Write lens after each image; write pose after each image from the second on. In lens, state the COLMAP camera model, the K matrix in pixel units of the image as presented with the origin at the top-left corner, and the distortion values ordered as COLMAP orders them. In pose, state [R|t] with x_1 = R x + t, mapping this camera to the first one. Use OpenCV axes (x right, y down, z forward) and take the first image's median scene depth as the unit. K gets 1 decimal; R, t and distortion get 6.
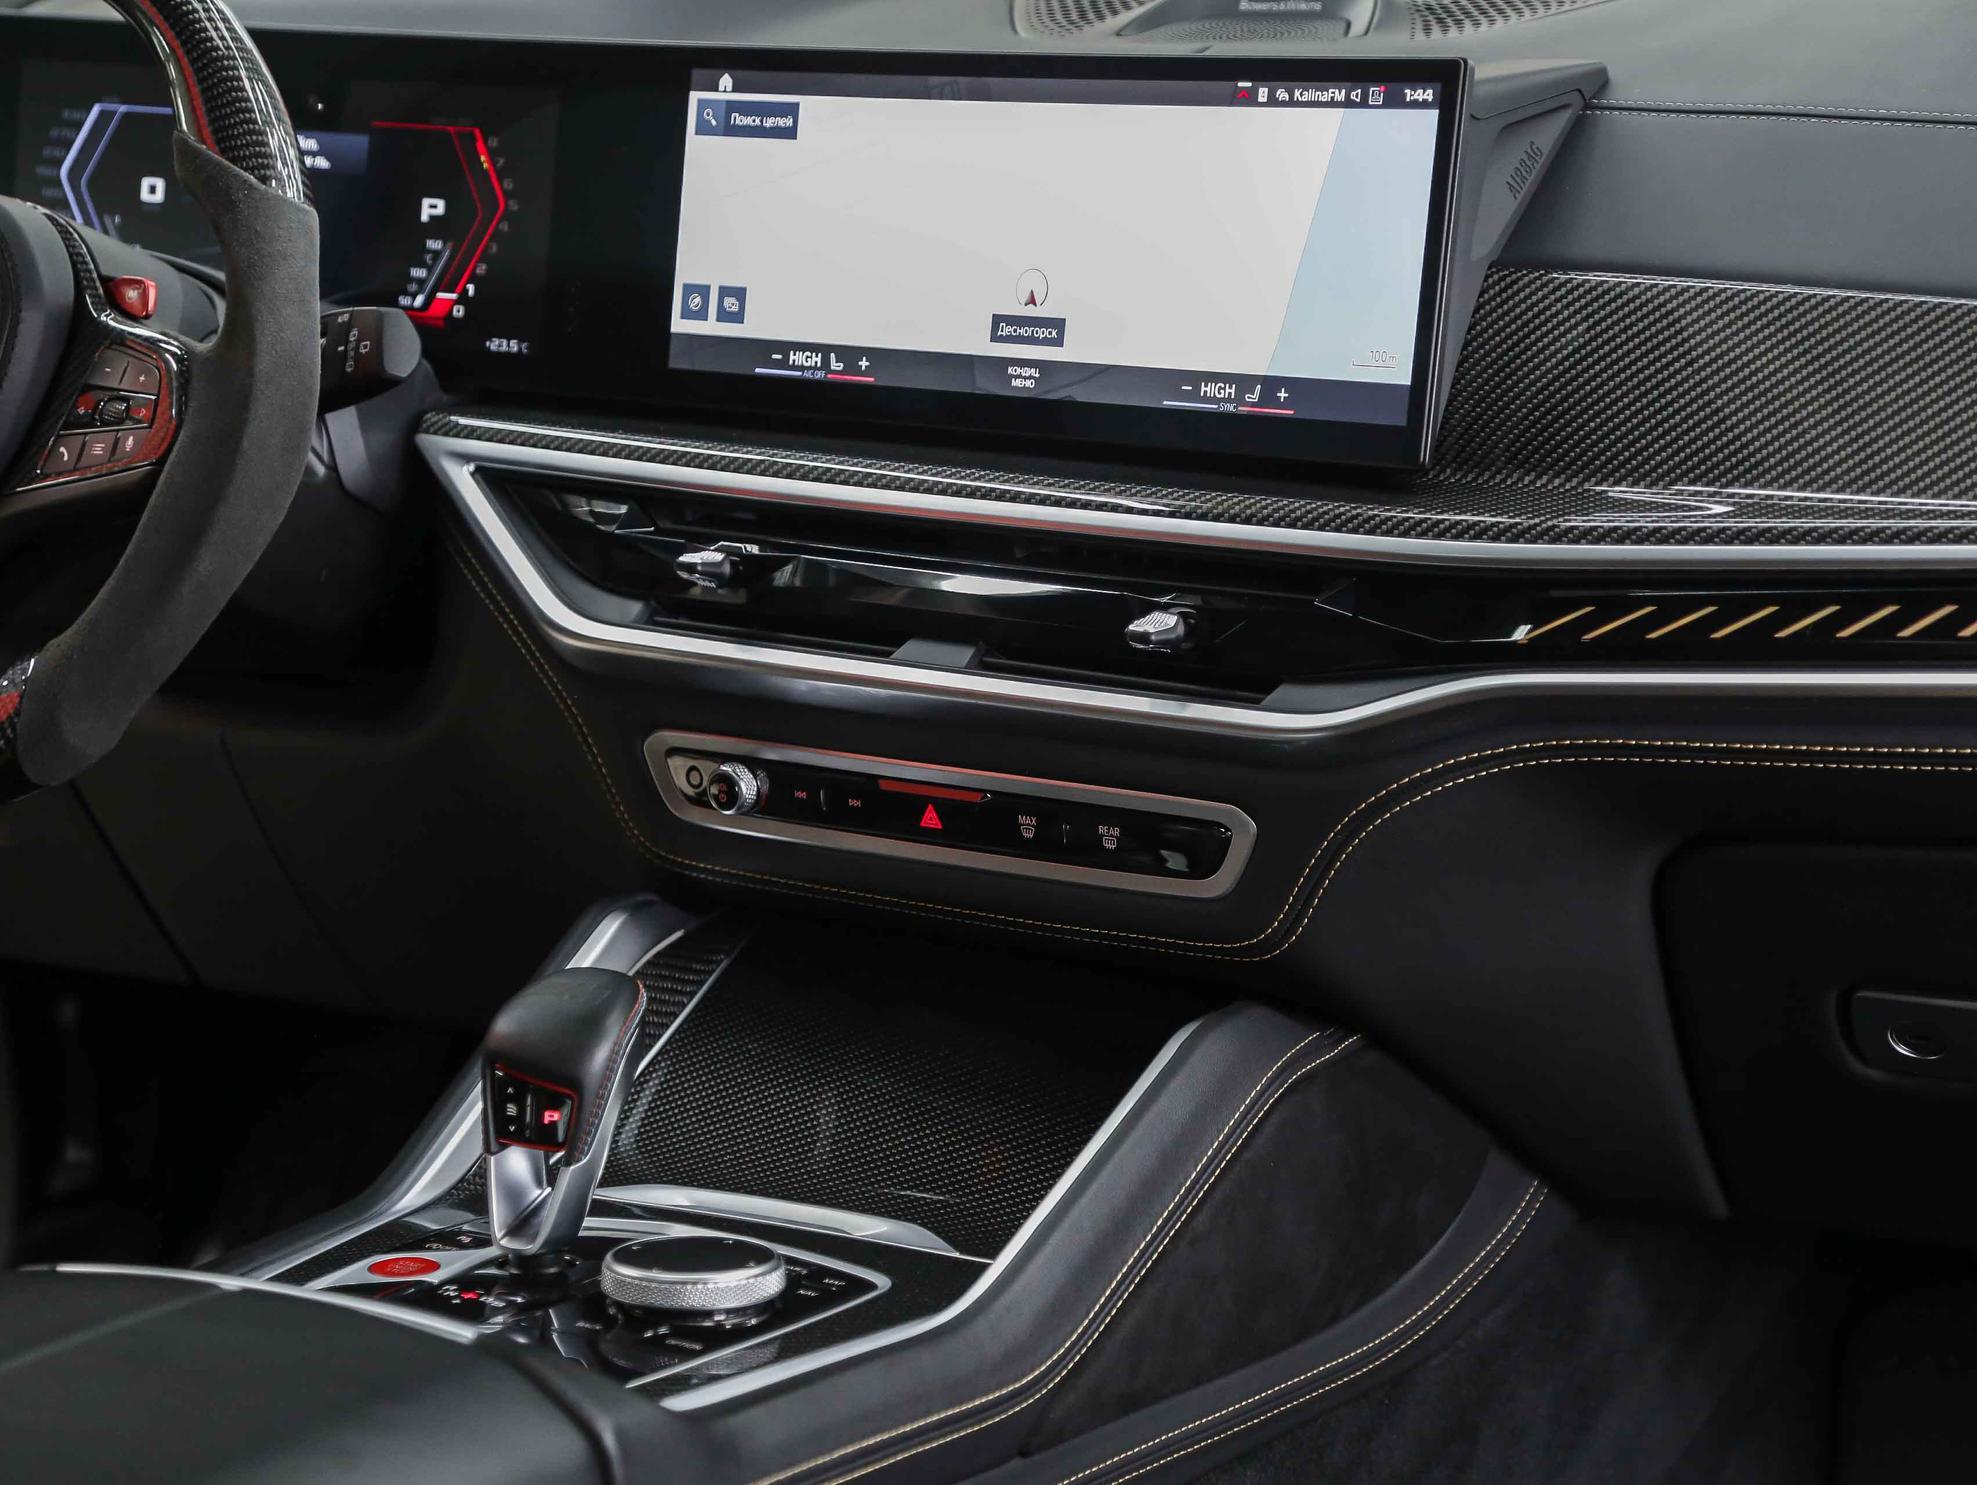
lens RADIAL K [[4317.0, 0, 990.1], [0, 4317.0, 737.6], [0, 0, 1]] dist [0.299568, 0.000000]
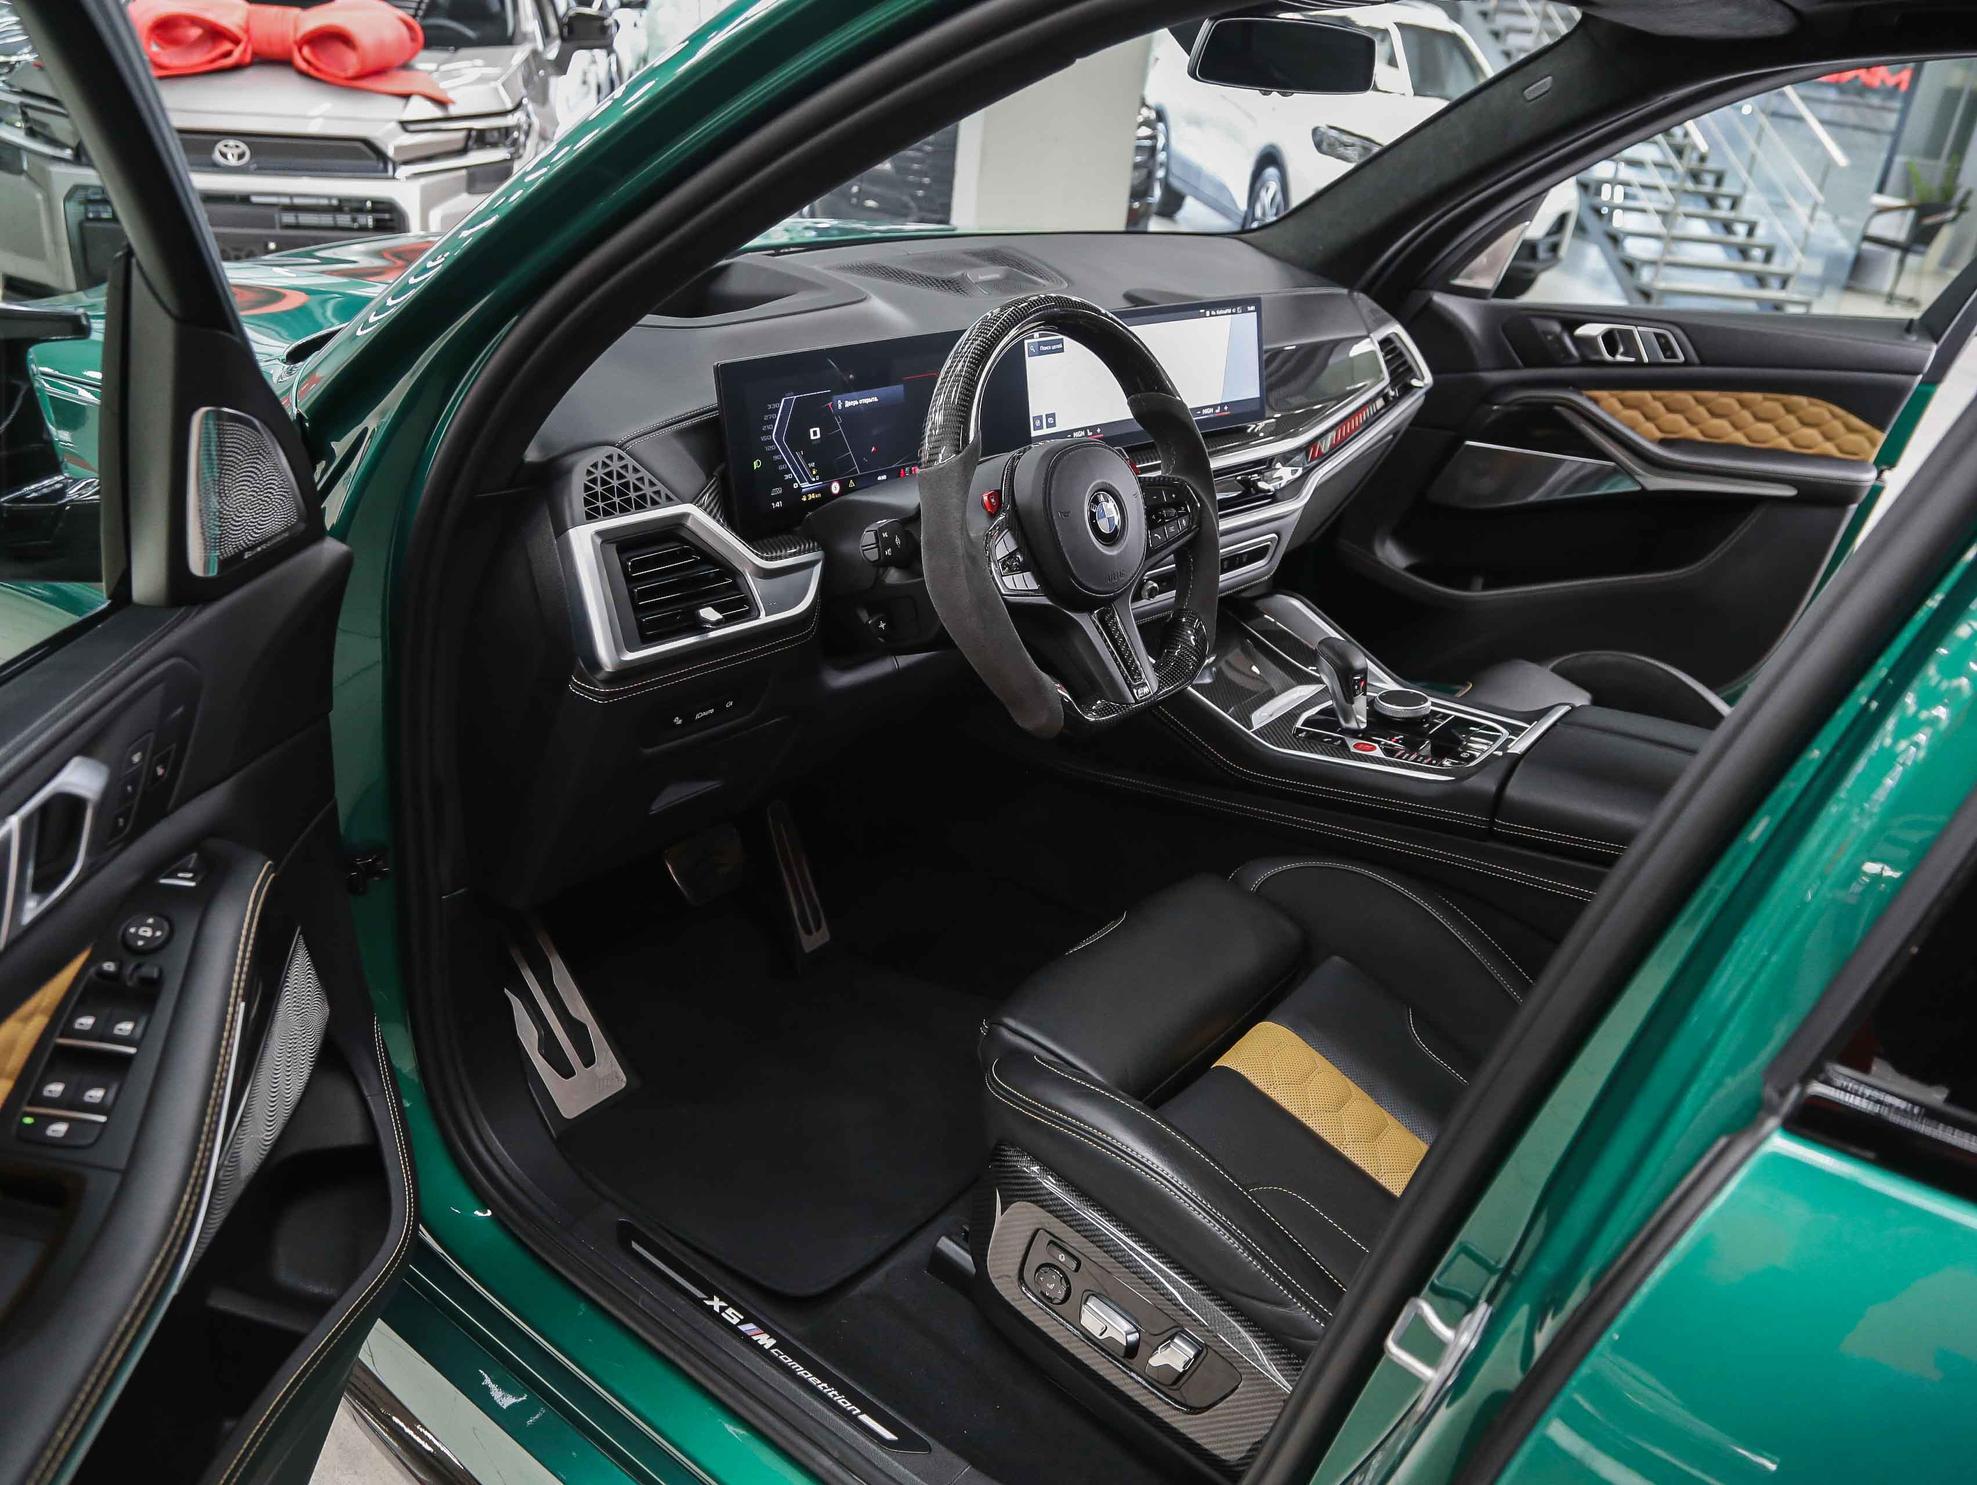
lens RADIAL K [[1520.8, 0, 983.4], [0, 1520.8, 731.2], [0, 0, 1]] dist [-0.117935, 0.043423]
pose [[0.160204, -0.389923, 0.906805, -0.986883], [0.161266, 0.916666, 0.365673, -0.276466], [-0.973821, 0.087655, 0.209735, 0.910801]]
